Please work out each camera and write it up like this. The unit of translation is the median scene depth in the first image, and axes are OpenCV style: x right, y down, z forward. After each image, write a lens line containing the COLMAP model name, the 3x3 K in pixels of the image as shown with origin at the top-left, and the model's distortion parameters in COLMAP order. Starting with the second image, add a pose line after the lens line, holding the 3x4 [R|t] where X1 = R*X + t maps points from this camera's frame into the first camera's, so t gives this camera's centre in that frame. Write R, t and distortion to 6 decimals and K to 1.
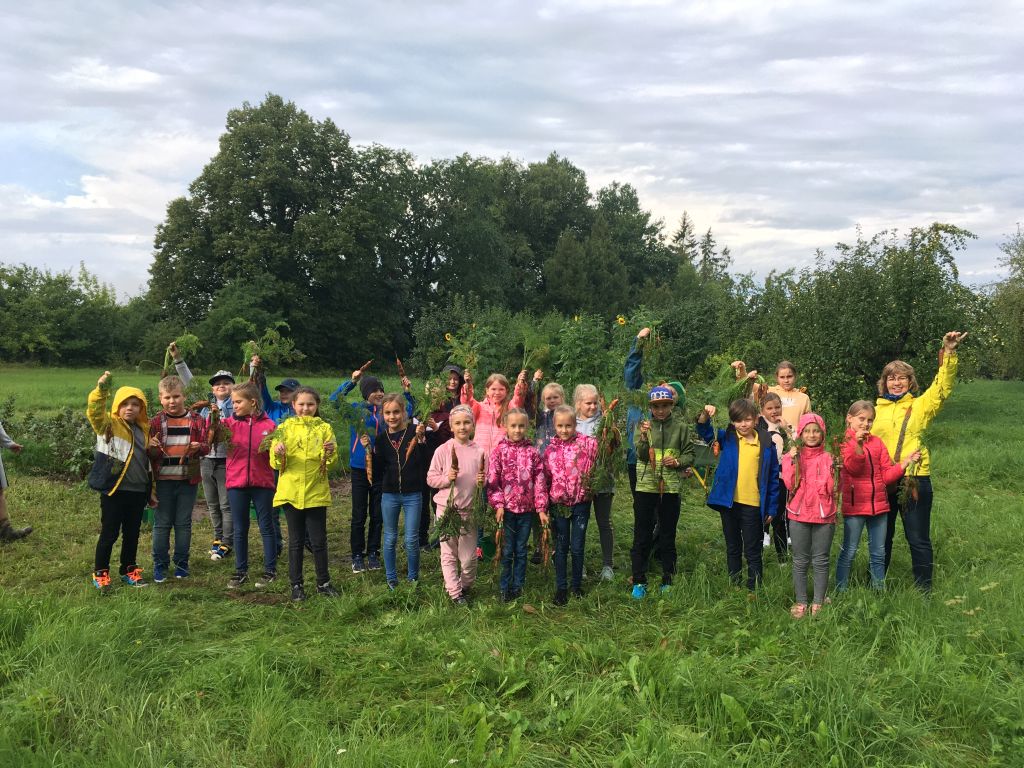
lens RADIAL K [[859.2, 0, 510.7], [0, 859.2, 382.3], [0, 0, 1]] dist [0.004795, -0.001586]
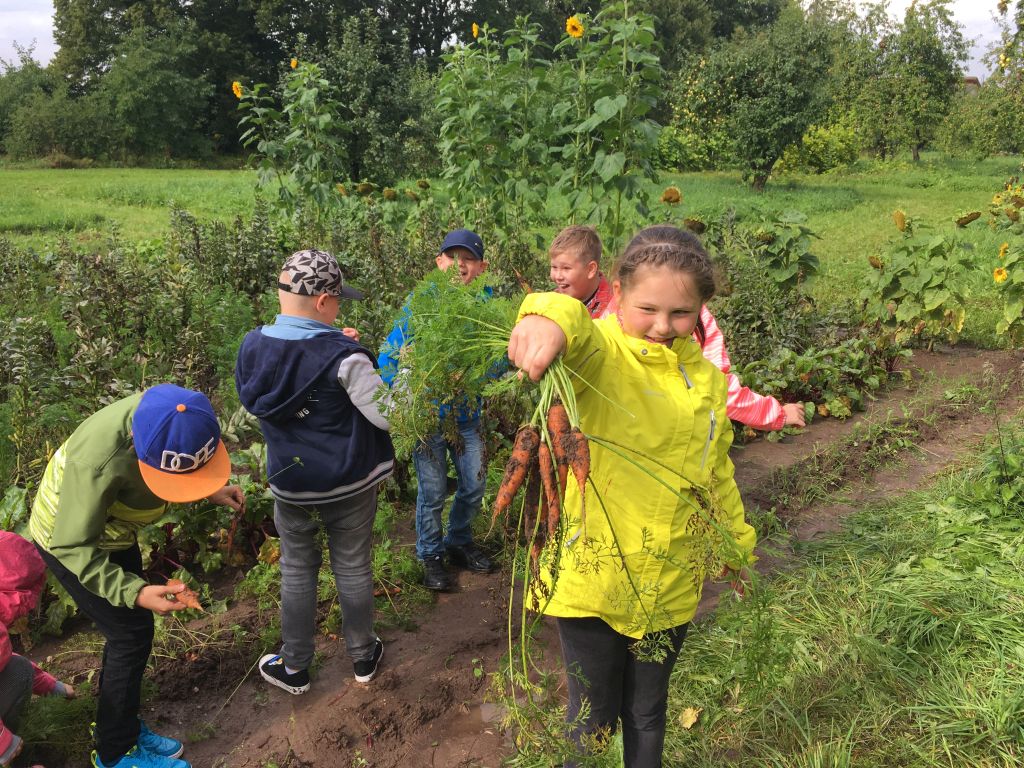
lens RADIAL K [[859.2, 0, 513.1], [0, 859.2, 386.5], [0, 0, 1]] dist [0.004795, -0.001586]
pose [[0.995141, 0.012058, -0.097719, 0.058275], [0.012778, 0.968264, 0.249601, -0.005829], [0.097627, -0.249637, 0.963406, 0.243612]]
